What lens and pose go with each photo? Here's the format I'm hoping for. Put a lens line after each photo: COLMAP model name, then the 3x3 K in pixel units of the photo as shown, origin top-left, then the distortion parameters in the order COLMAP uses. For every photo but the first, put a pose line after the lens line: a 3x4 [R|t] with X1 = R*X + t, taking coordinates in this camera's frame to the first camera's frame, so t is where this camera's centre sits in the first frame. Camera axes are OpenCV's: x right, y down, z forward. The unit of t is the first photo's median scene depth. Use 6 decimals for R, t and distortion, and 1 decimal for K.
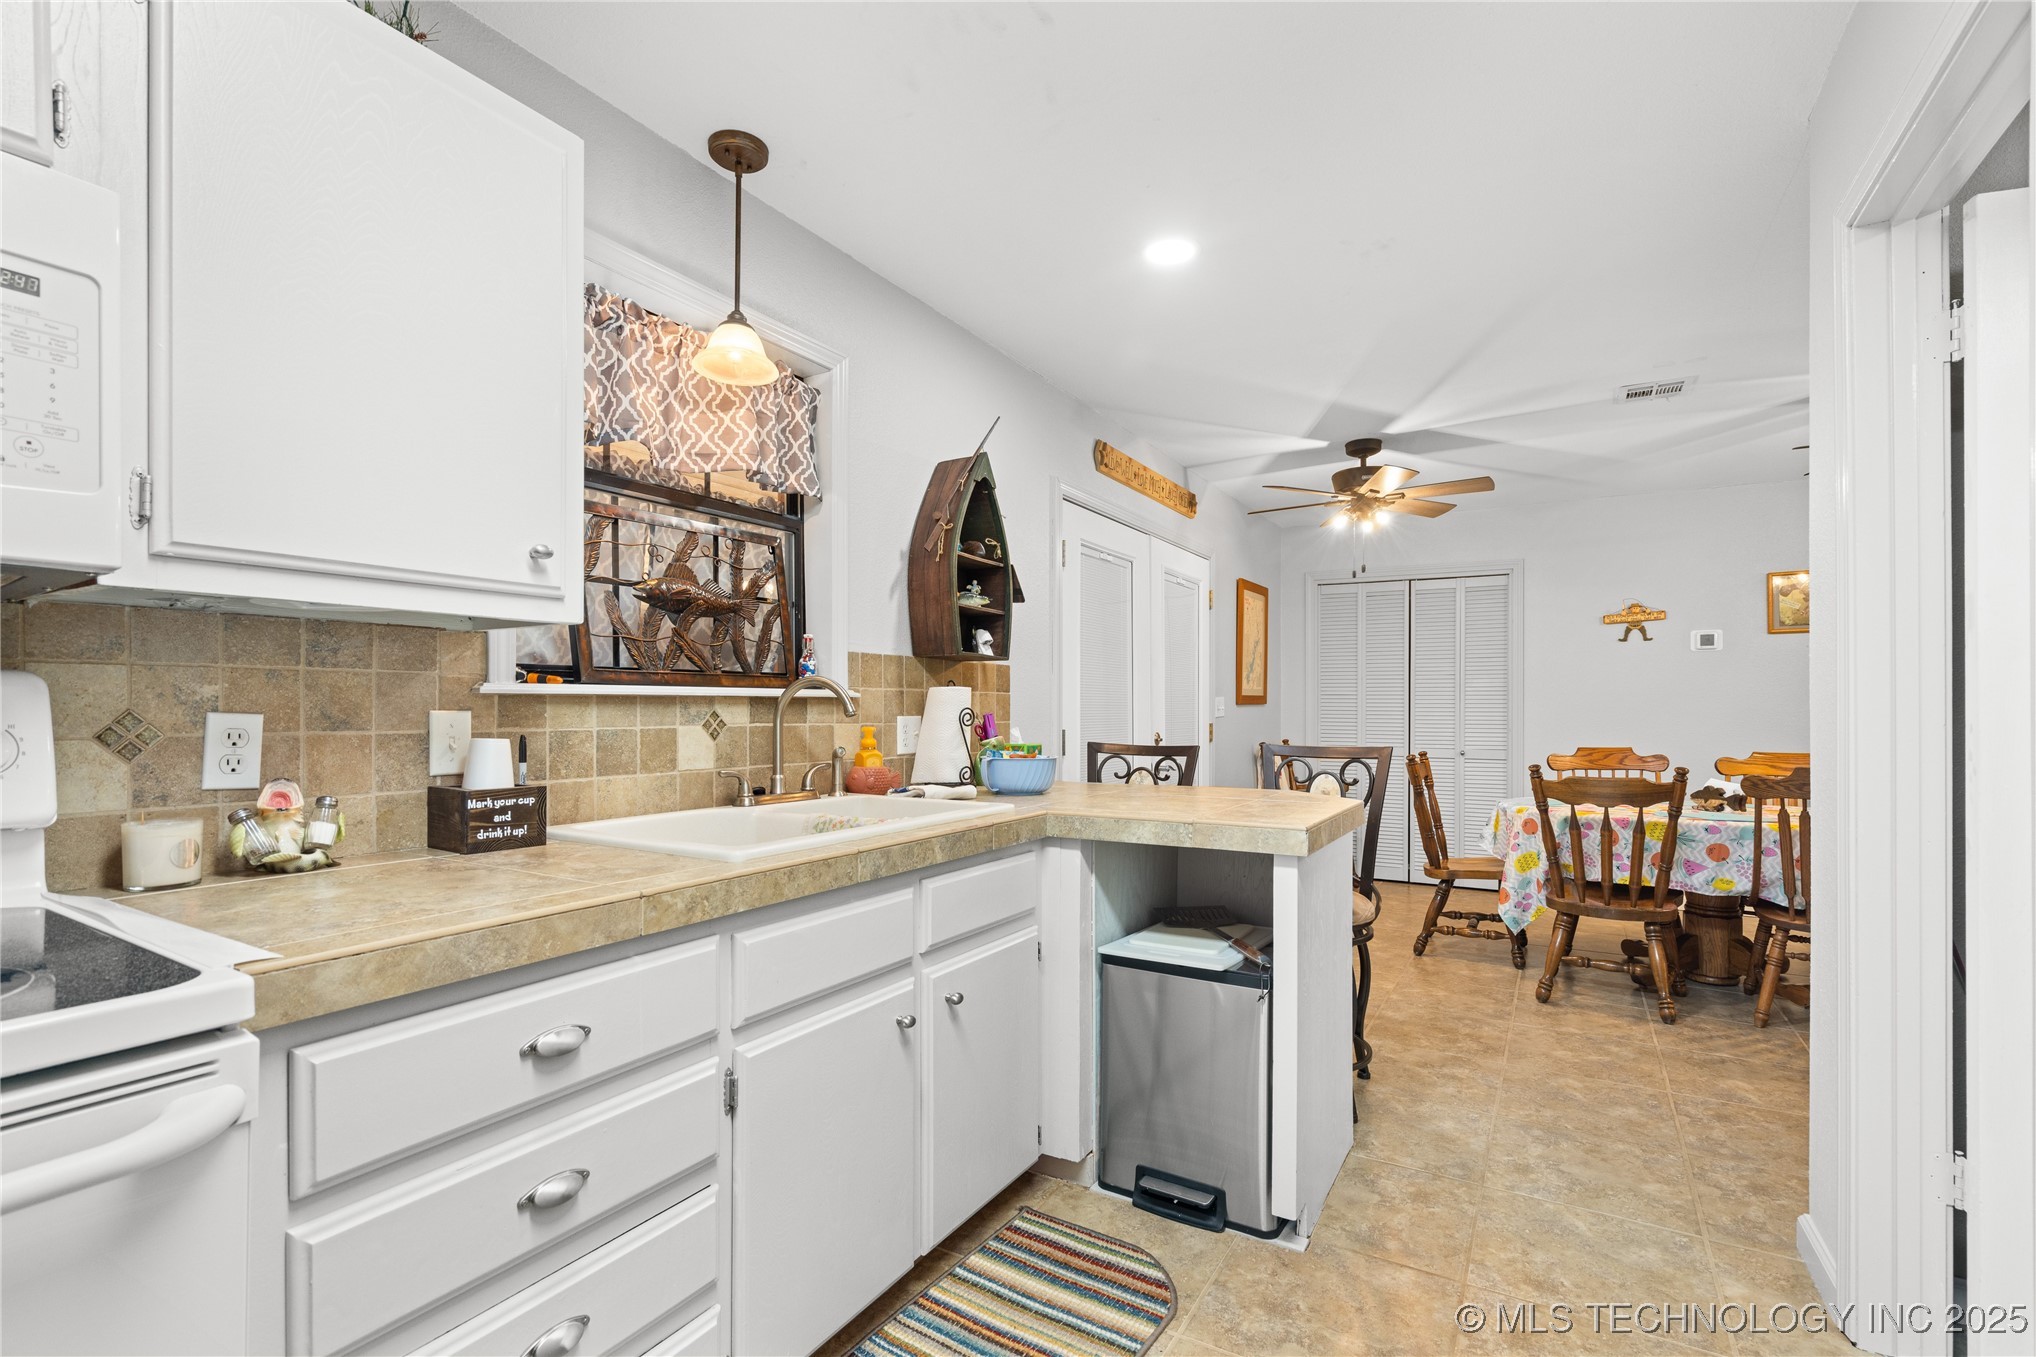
lens RADIAL K [[934.3, 0, 1026.5], [0, 934.3, 709.5], [0, 0, 1]] dist [-0.003267, 0.001006]
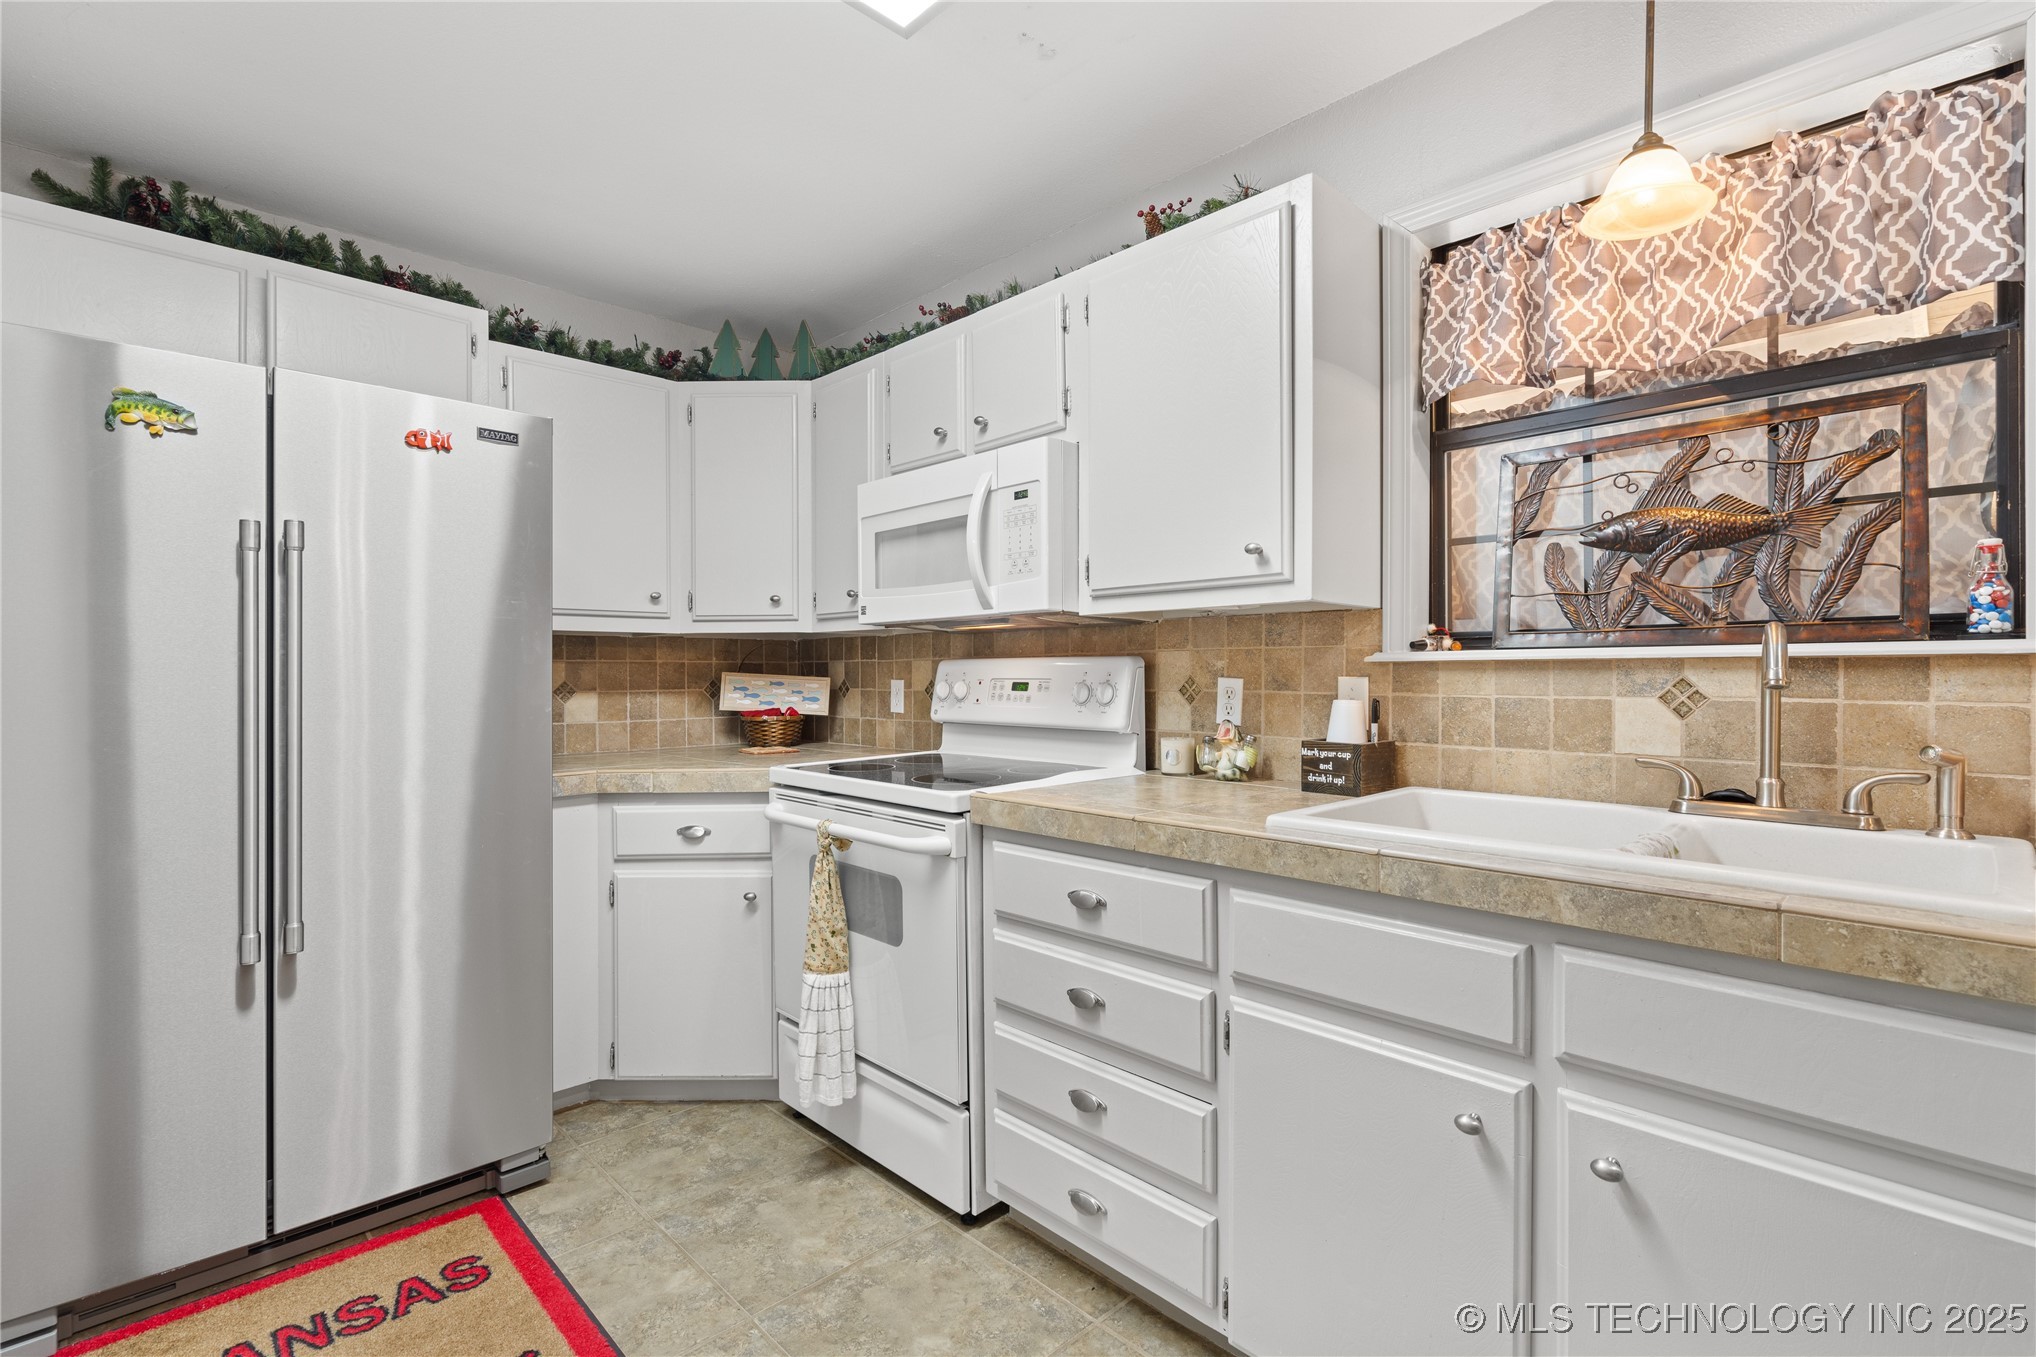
lens RADIAL K [[934.3, 0, 1017.9], [0, 934.3, 676.0], [0, 0, 1]] dist [-0.003267, 0.001006]
pose [[-0.272410, 0.001467, -0.962180, 0.672431], [-0.001372, 0.999997, 0.001913, -0.001545], [0.962180, 0.001841, -0.272407, 0.914096]]
